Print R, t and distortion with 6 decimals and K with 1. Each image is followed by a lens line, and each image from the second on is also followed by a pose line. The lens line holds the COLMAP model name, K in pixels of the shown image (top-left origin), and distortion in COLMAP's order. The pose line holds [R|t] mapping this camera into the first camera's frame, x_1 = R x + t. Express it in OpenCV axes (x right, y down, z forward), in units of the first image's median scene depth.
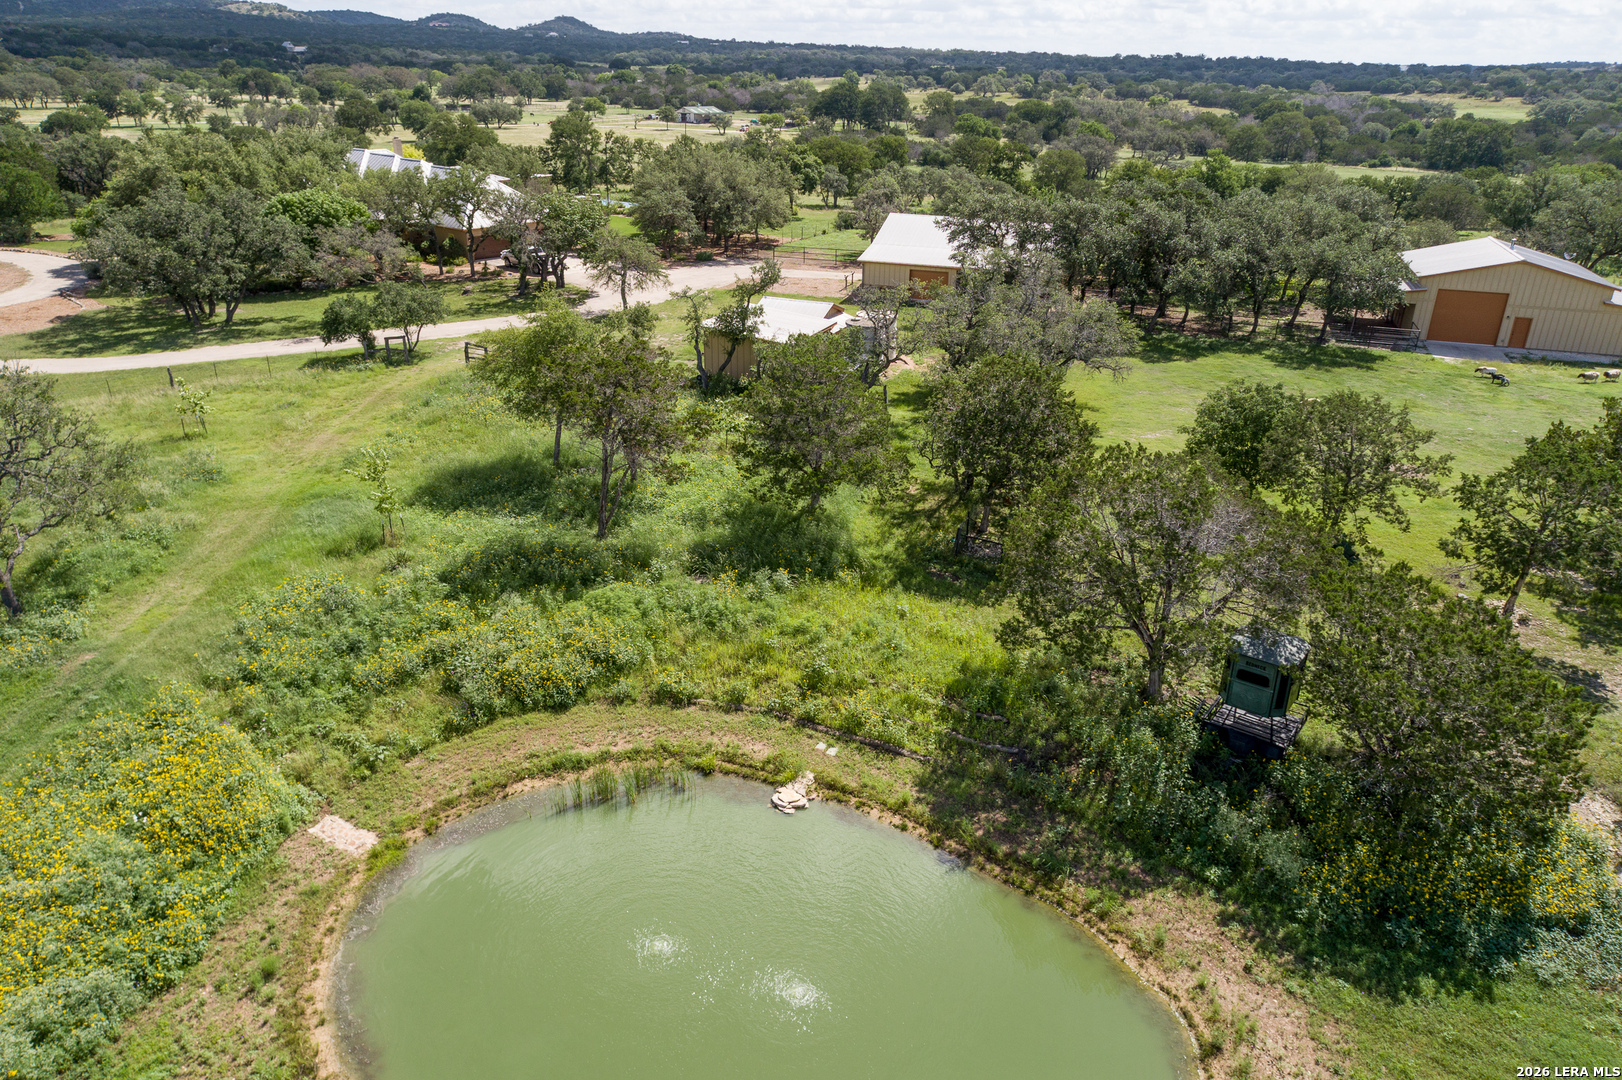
lens RADIAL K [[1098.6, 0, 814.8], [0, 1098.6, 539.7], [0, 0, 1]] dist [-0.004877, 0.018963]
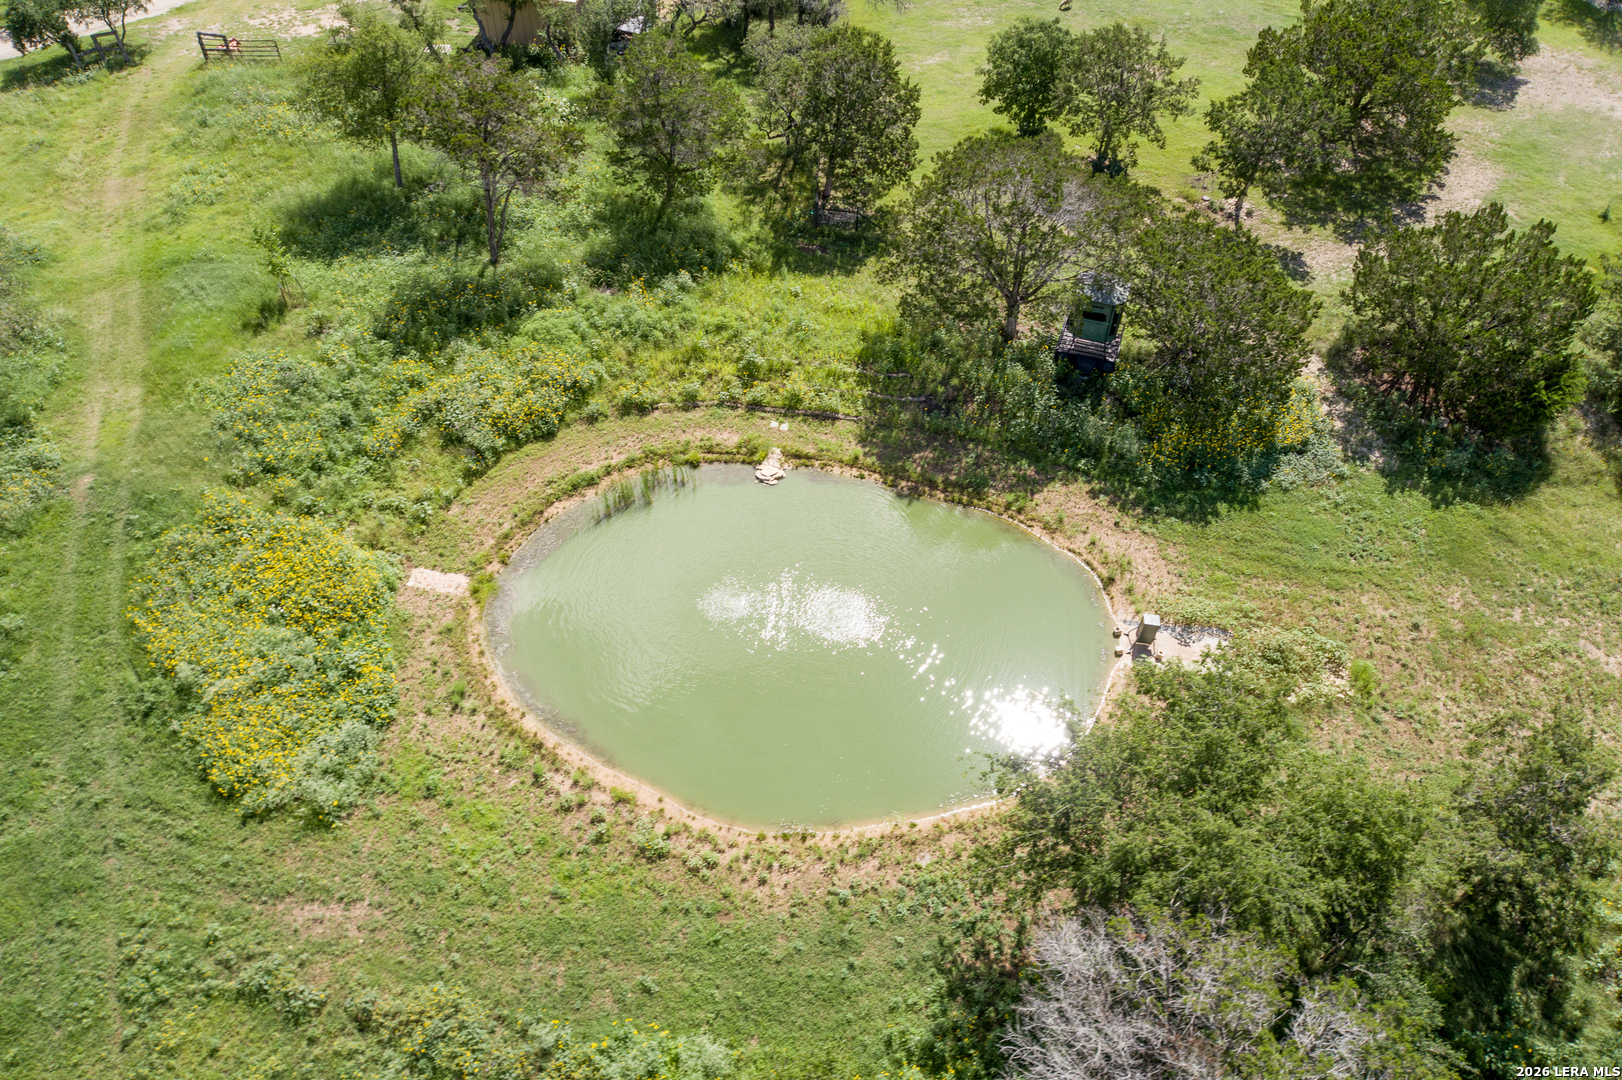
lens RADIAL K [[1098.6, 0, 808.8], [0, 1098.6, 541.0], [0, 0, 1]] dist [-0.004877, 0.018963]
pose [[0.950433, -0.225016, 0.214579, -0.251651], [0.127768, 0.911806, 0.390237, -0.171447], [-0.283464, -0.343478, 0.895361, -0.171866]]
